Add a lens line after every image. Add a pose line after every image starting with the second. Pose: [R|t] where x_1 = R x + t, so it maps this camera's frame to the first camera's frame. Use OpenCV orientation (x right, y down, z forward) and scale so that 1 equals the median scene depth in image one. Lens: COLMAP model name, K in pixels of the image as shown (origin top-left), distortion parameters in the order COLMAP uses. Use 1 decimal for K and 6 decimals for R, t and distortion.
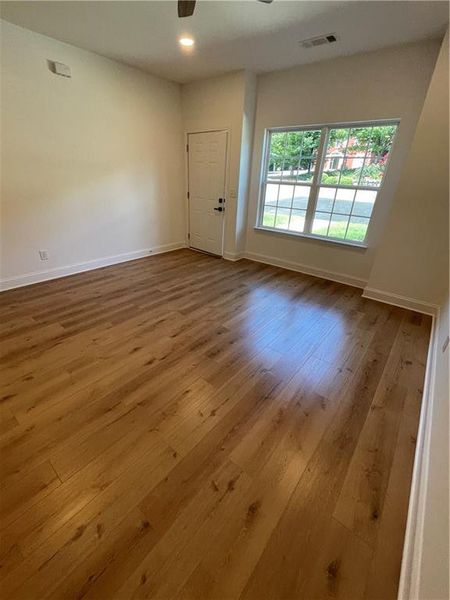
lens RADIAL K [[257.4, 0, 222.8], [0, 257.4, 296.6], [0, 0, 1]] dist [-0.000421, 0.000091]
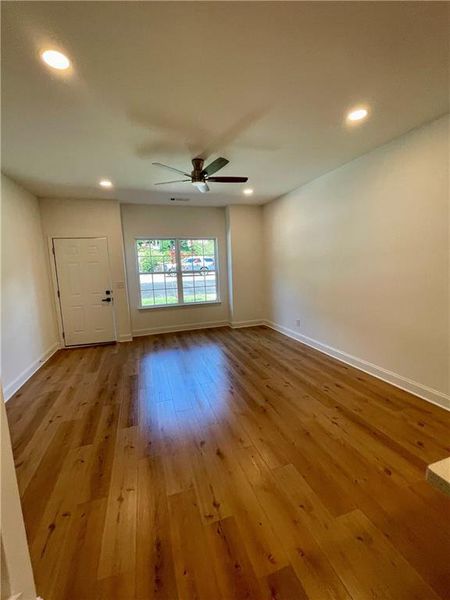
lens RADIAL K [[257.4, 0, 222.8], [0, 257.4, 296.6], [0, 0, 1]] dist [-0.000421, 0.000091]
pose [[0.548676, -0.168461, 0.818887, -0.717370], [0.412443, 0.906541, -0.089855, -0.057919], [-0.727218, 0.387045, 0.566878, 0.016809]]
